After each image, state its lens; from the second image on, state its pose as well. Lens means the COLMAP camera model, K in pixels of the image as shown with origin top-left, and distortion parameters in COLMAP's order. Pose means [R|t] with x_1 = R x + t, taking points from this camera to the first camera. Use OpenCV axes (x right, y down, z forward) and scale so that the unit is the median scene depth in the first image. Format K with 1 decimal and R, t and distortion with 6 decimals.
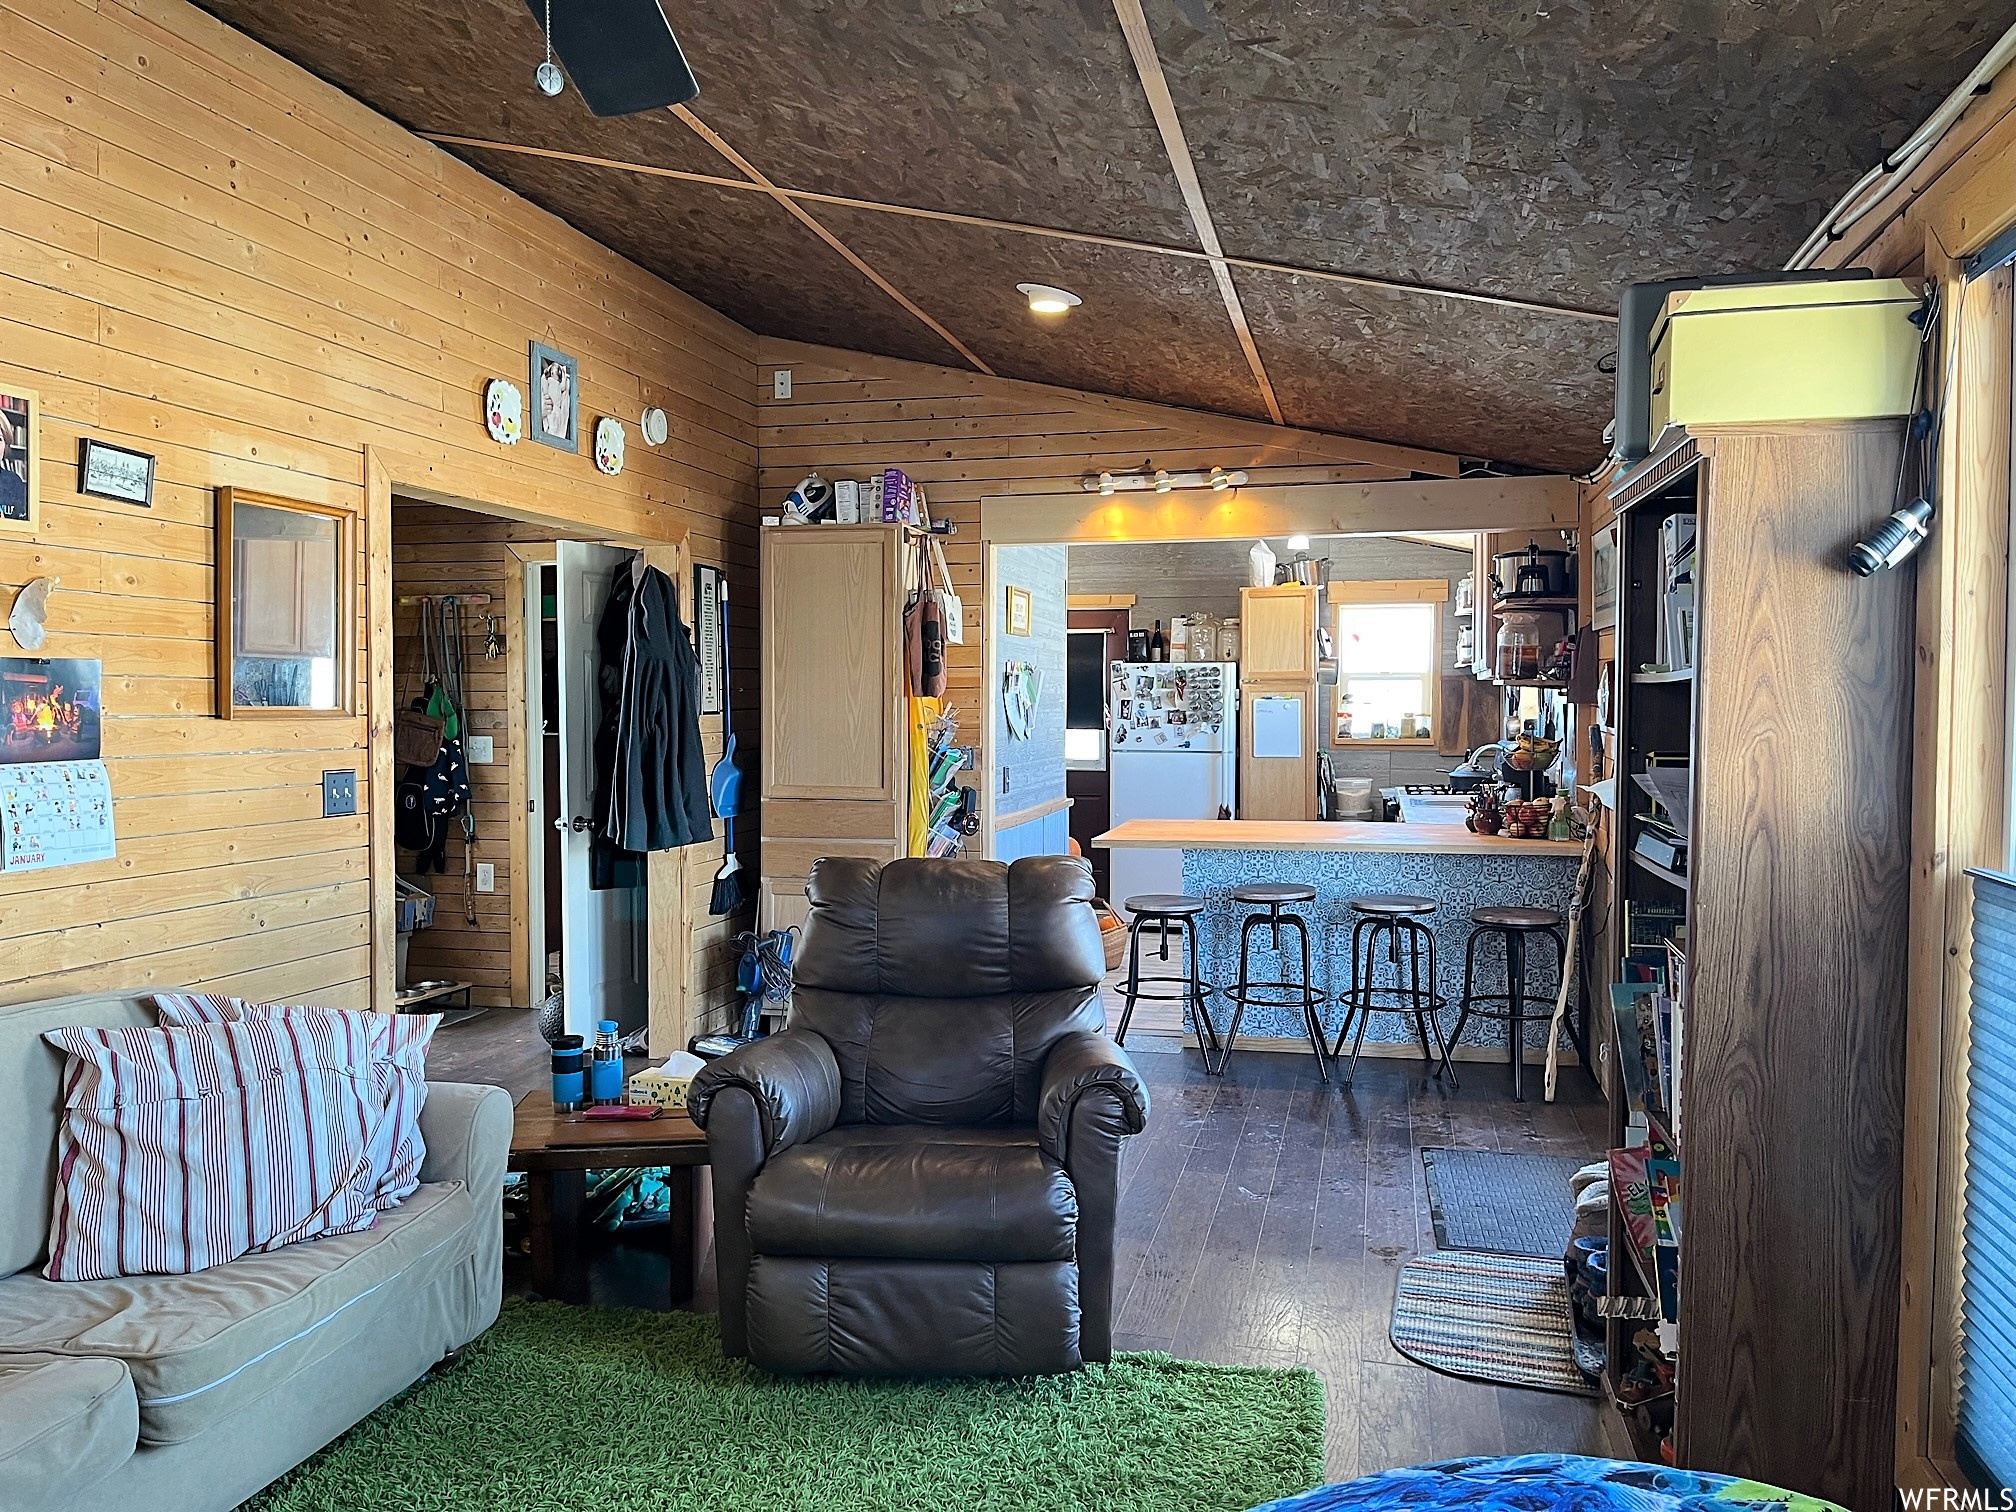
lens RADIAL K [[1513.0, 0, 1009.3], [0, 1513.0, 772.3], [0, 0, 1]] dist [0.063574, -0.086834]
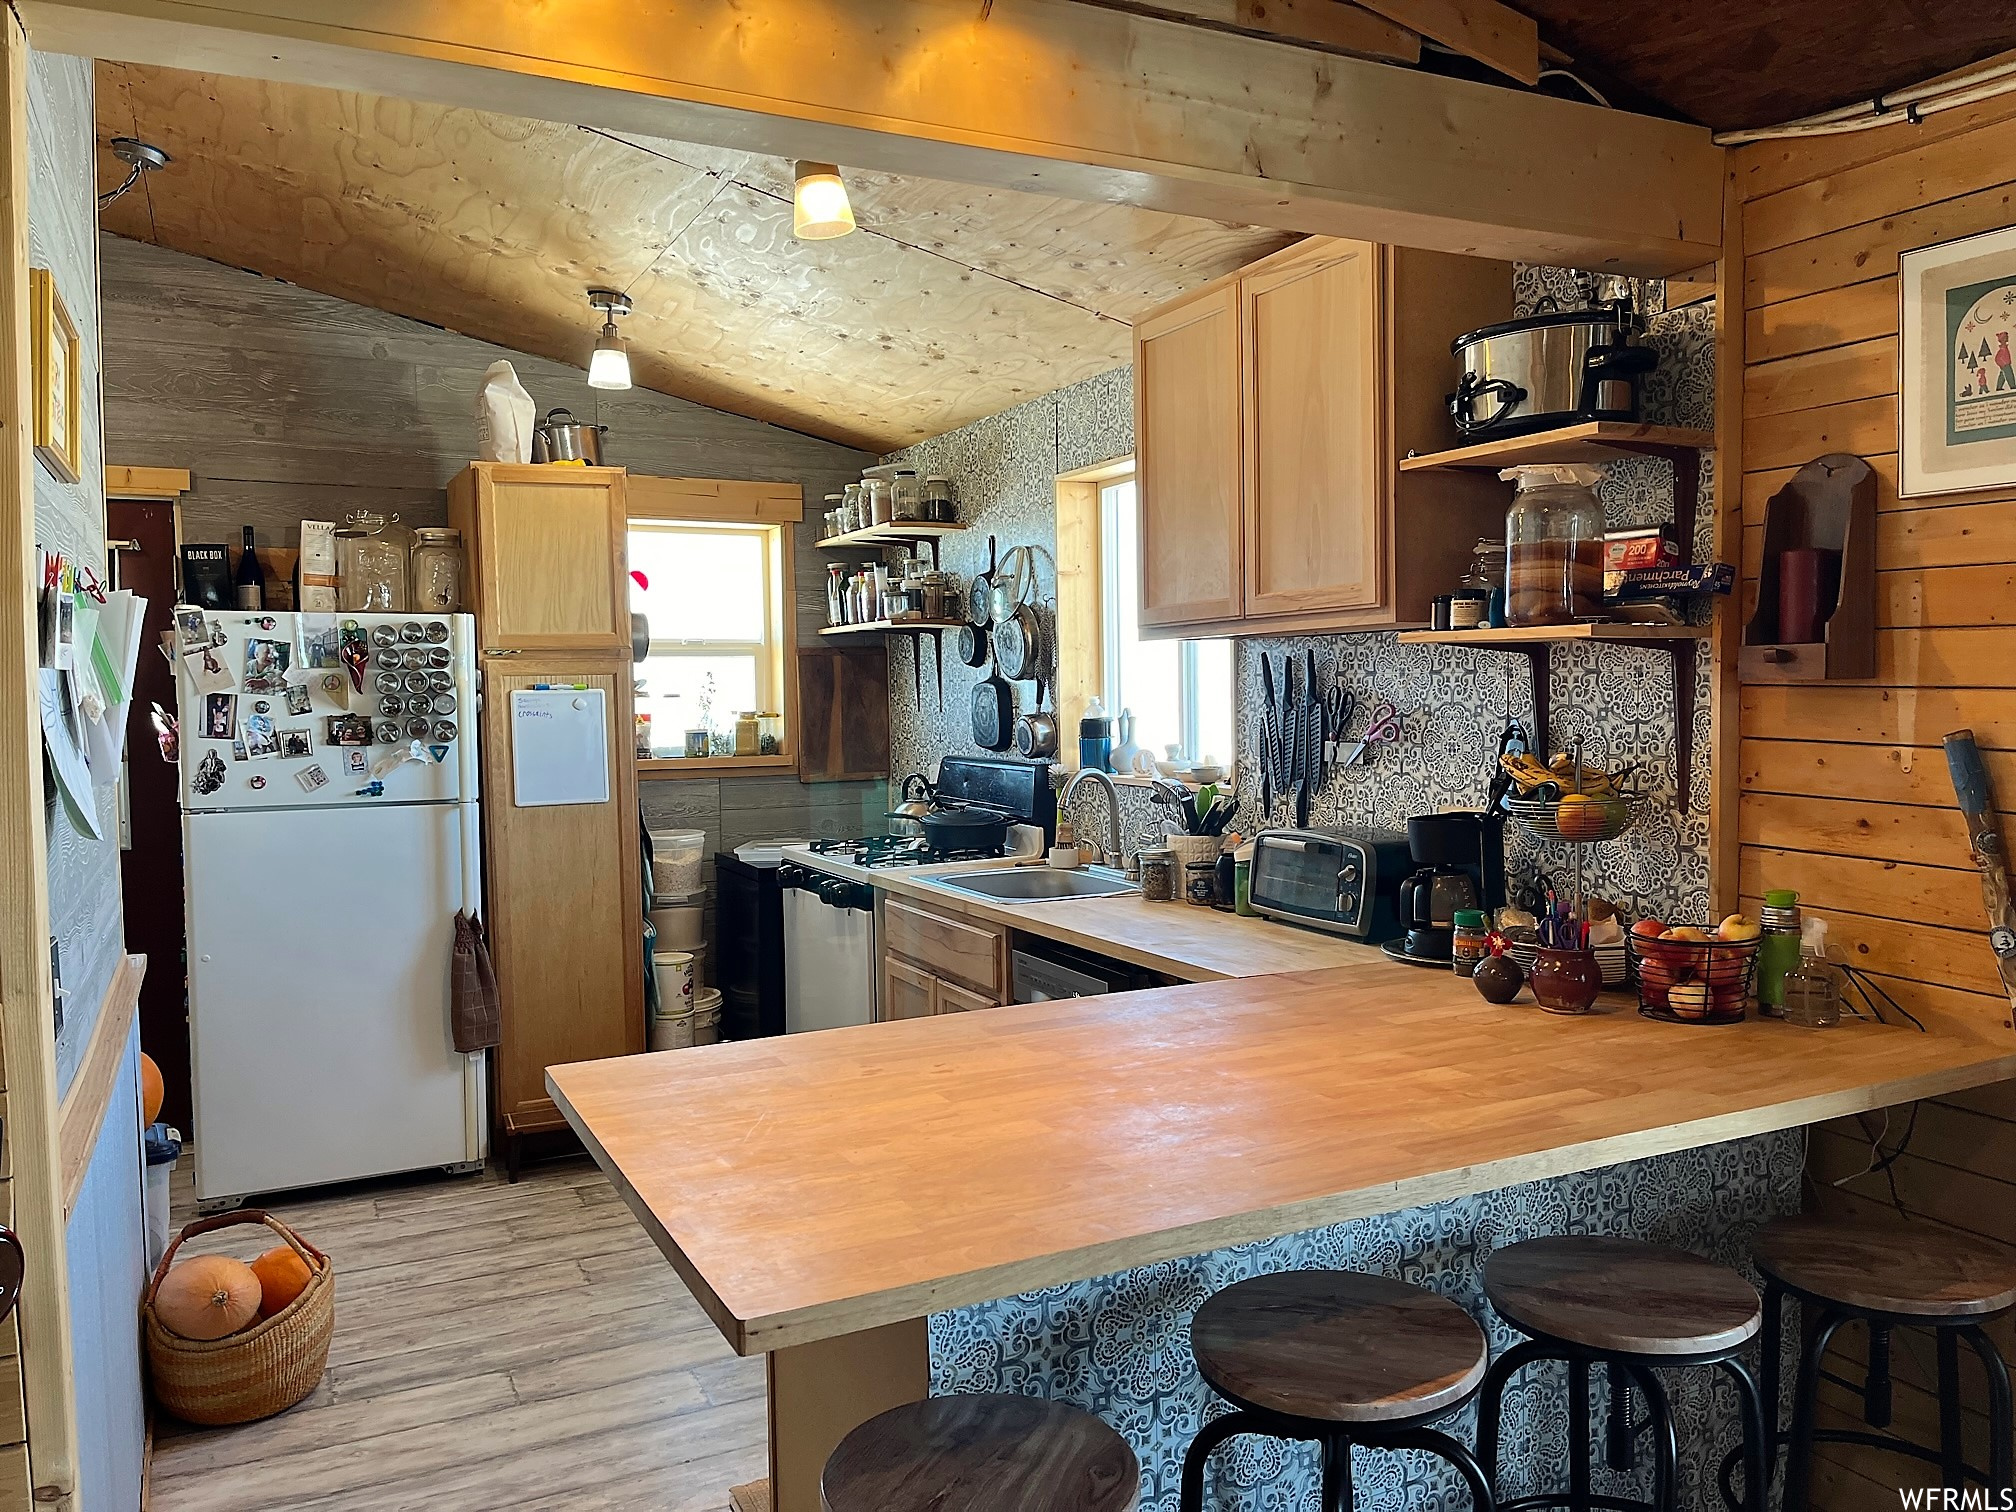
lens RADIAL K [[1513.0, 0, 1009.3], [0, 1513.0, 772.3], [0, 0, 1]] dist [0.063574, -0.086834]
pose [[0.764450, -0.045805, 0.643054, -0.034730], [0.043668, 0.998861, 0.019237, -0.023803], [-0.643203, 0.013375, 0.765579, 0.515244]]
